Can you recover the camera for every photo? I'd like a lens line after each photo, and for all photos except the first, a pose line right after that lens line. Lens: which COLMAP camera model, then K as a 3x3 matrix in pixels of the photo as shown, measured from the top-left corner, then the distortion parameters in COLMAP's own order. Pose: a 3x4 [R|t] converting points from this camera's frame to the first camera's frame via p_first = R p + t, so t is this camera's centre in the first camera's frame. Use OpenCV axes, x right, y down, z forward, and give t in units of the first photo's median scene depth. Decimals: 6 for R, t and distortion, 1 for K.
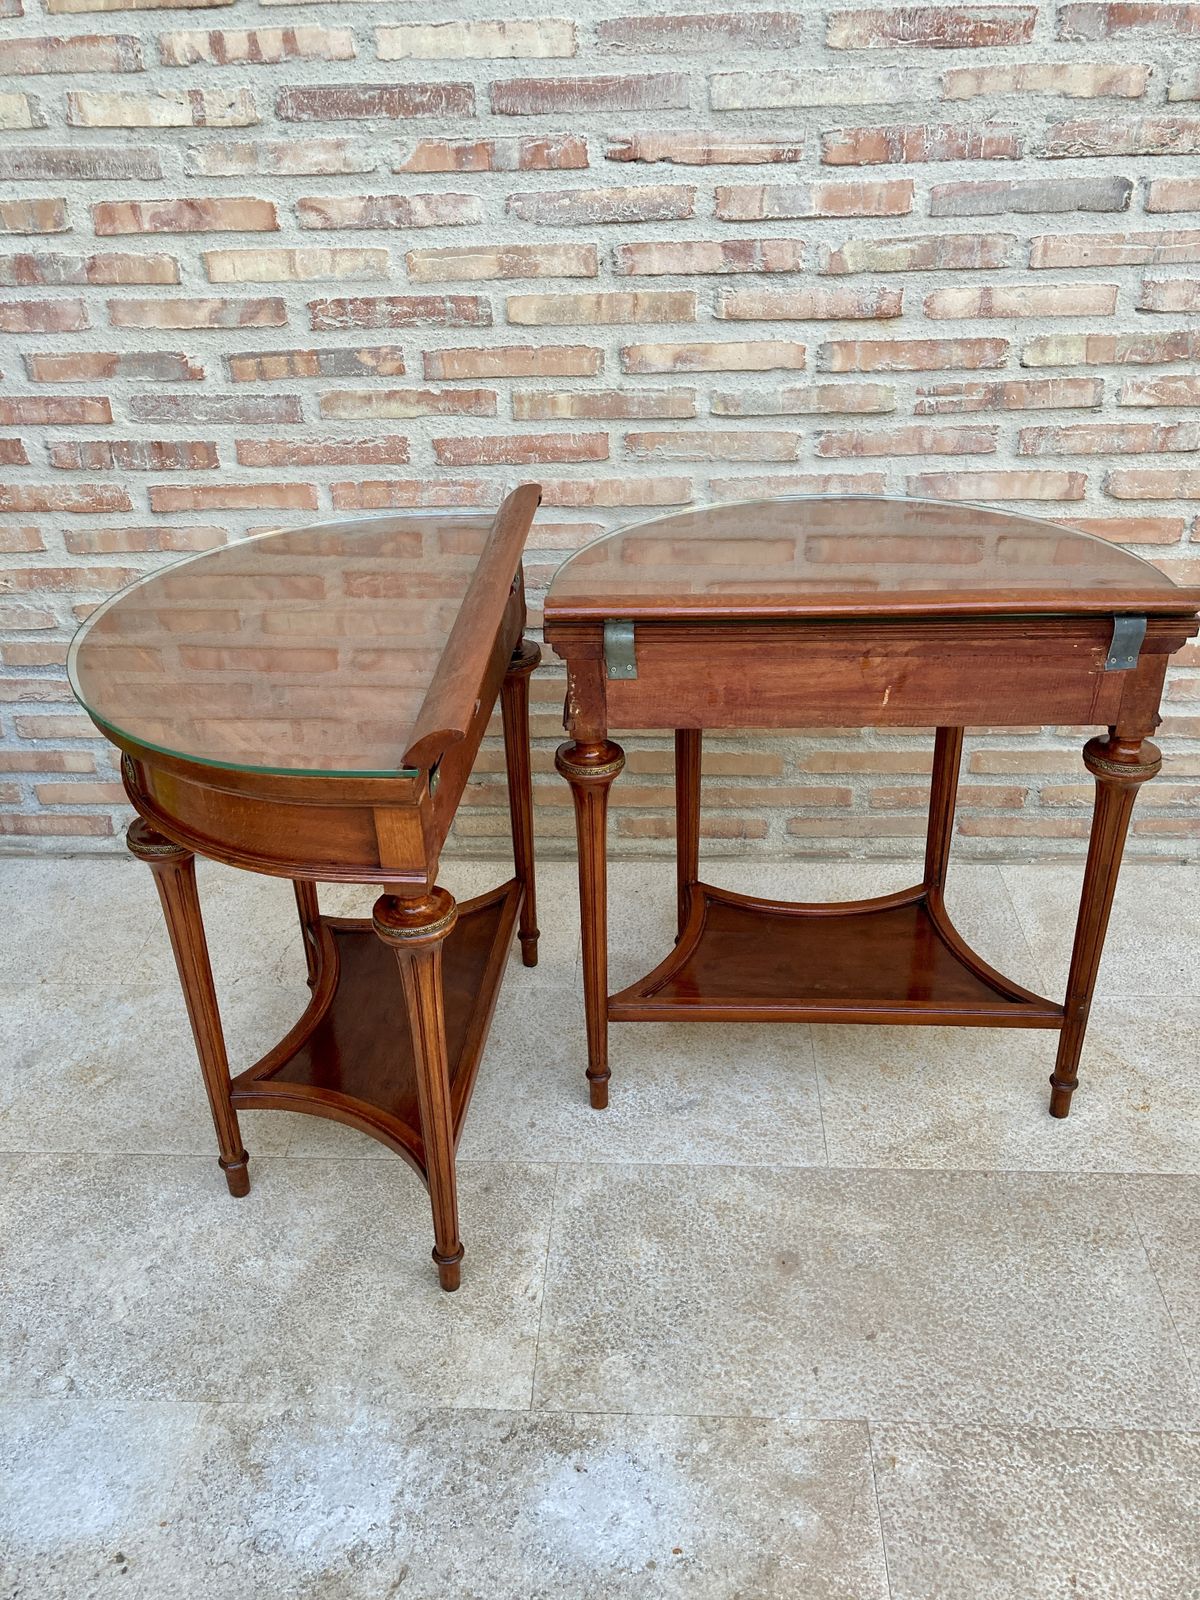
lens RADIAL K [[1326.2, 0, 598.5], [0, 1326.2, 794.7], [0, 0, 1]] dist [0.014279, -0.009123]
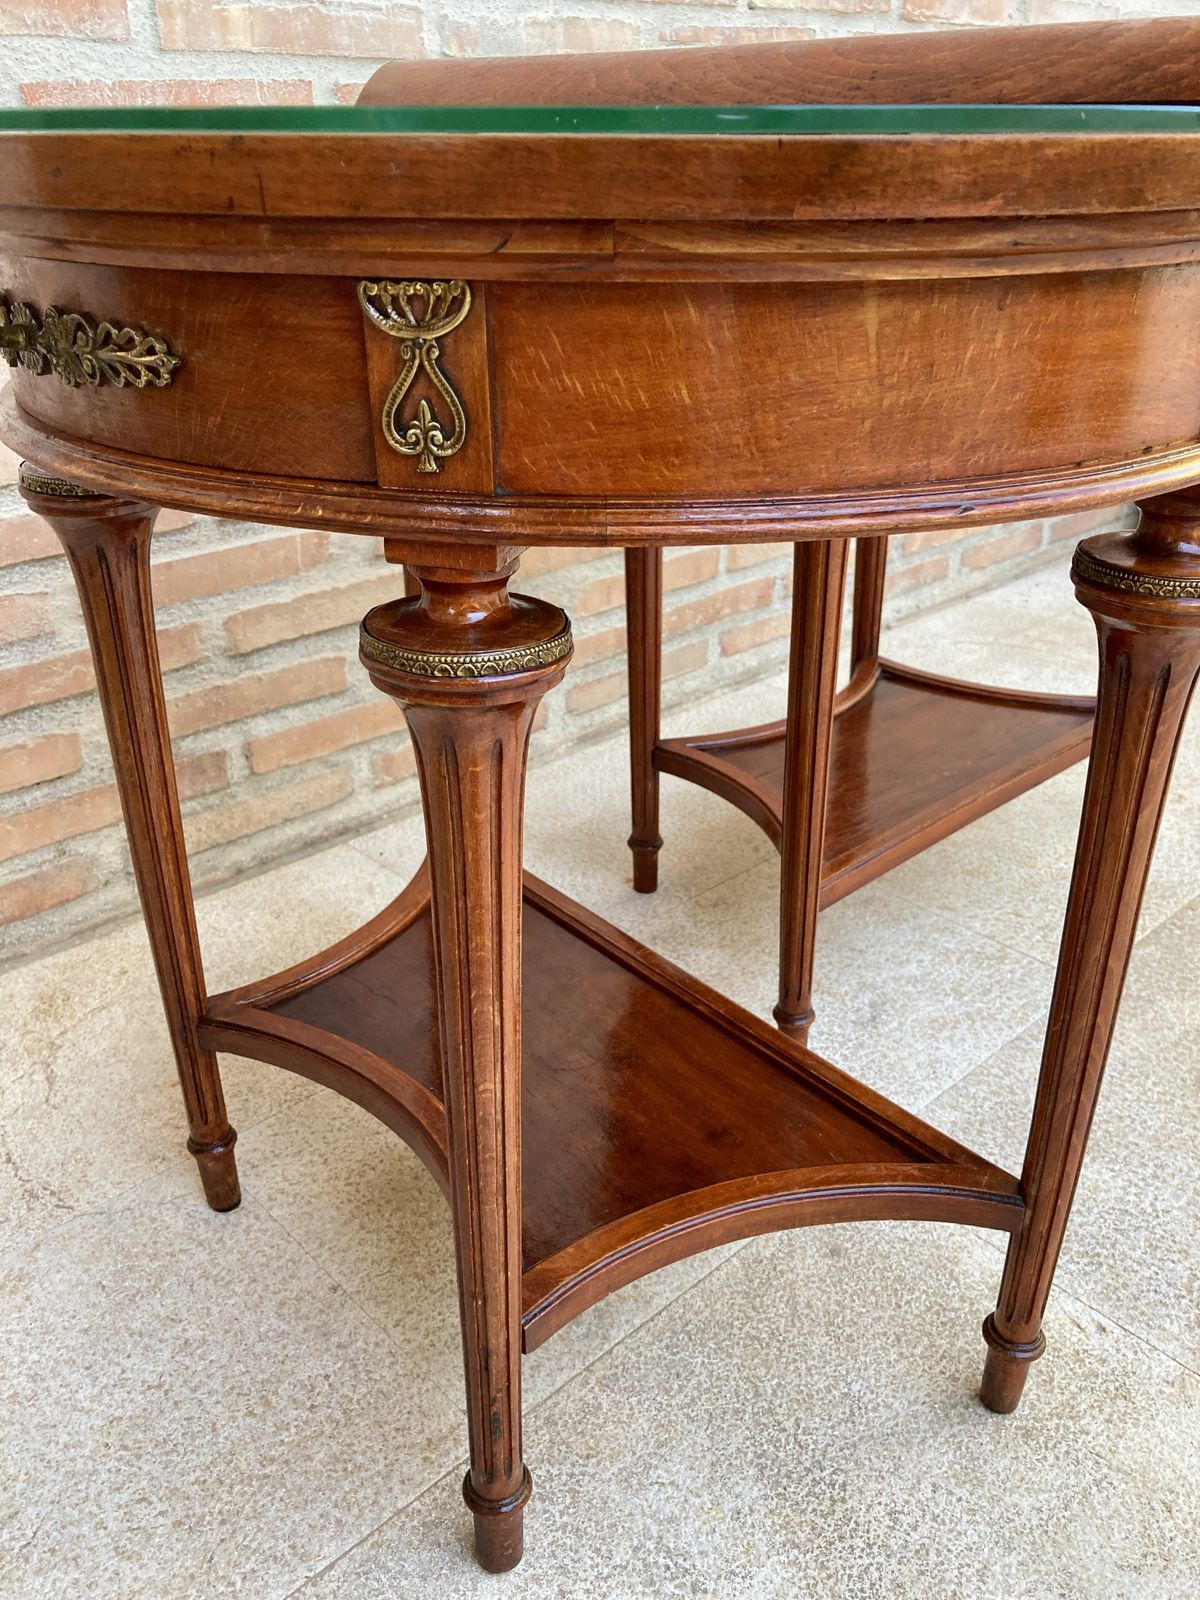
lens RADIAL K [[1326.2, 0, 606.1], [0, 1326.2, 800.6], [0, 0, 1]] dist [0.014279, -0.009123]
pose [[0.692260, -0.301095, 0.655834, -0.418435], [0.350958, 0.934556, 0.058607, 0.048323], [-0.630560, 0.189599, 0.752627, 0.548966]]
